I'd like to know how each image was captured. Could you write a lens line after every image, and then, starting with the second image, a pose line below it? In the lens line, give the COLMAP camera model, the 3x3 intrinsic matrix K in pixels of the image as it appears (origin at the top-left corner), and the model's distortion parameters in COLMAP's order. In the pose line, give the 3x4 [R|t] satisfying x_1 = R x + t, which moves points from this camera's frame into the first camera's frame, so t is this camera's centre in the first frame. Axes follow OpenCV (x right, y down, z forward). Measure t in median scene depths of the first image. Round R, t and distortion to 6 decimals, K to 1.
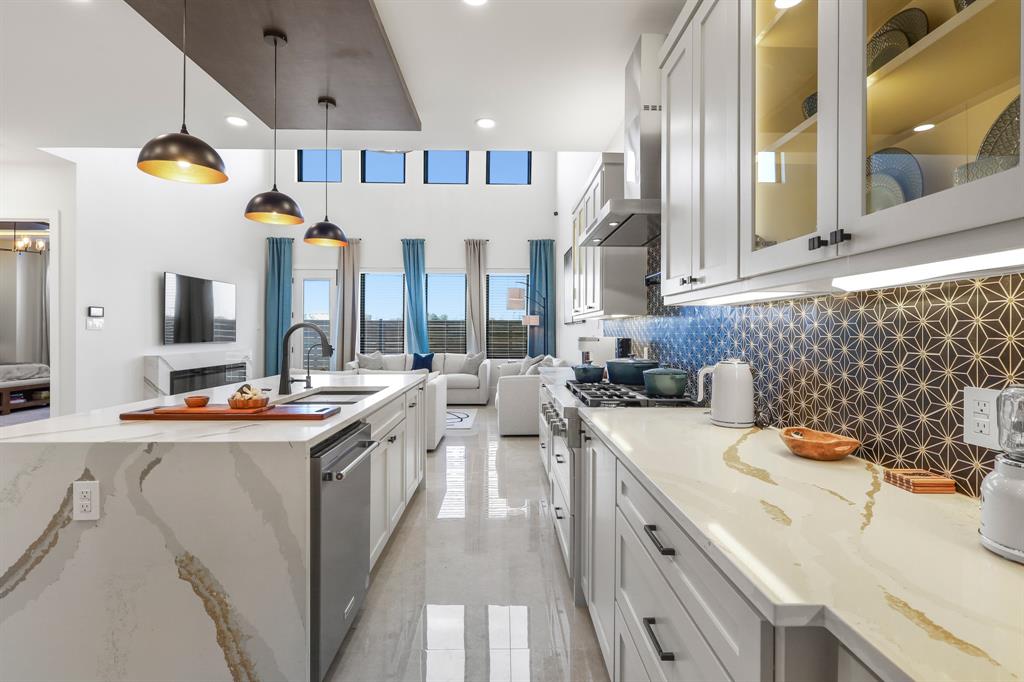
lens RADIAL K [[476.9, 0, 515.9], [0, 476.9, 330.6], [0, 0, 1]] dist [0.001470, 0.000544]
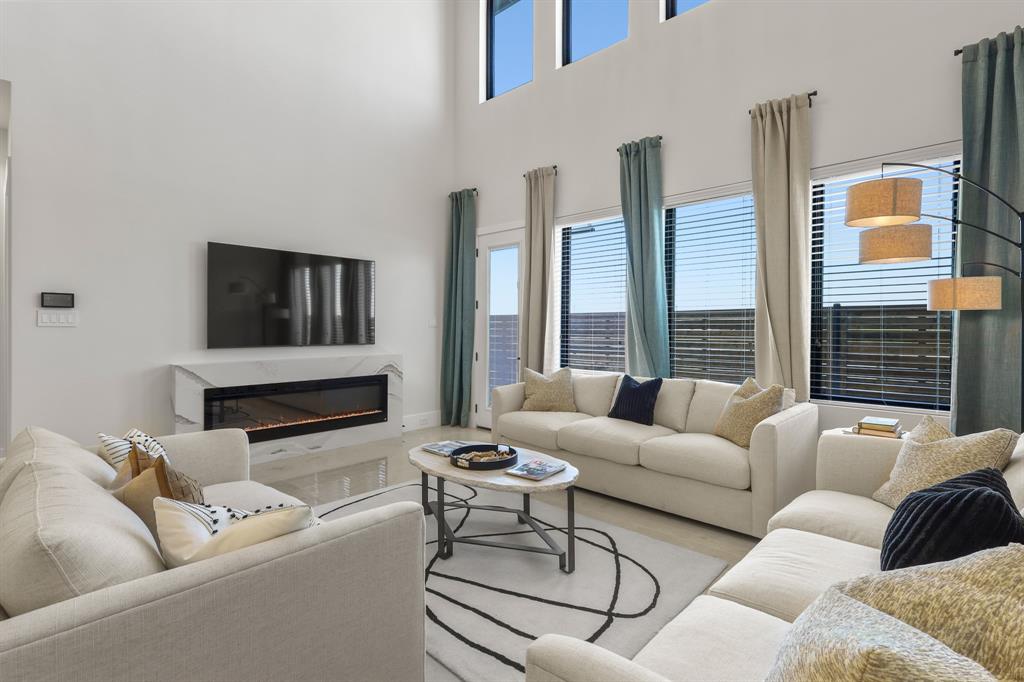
lens RADIAL K [[476.9, 0, 515.9], [0, 476.9, 330.6], [0, 0, 1]] dist [0.001470, 0.000544]
pose [[0.745906, 0.001496, -0.666050, 0.019832], [-0.000774, 0.999999, 0.001380, 0.002919], [0.666051, -0.000514, 0.745906, 0.561707]]
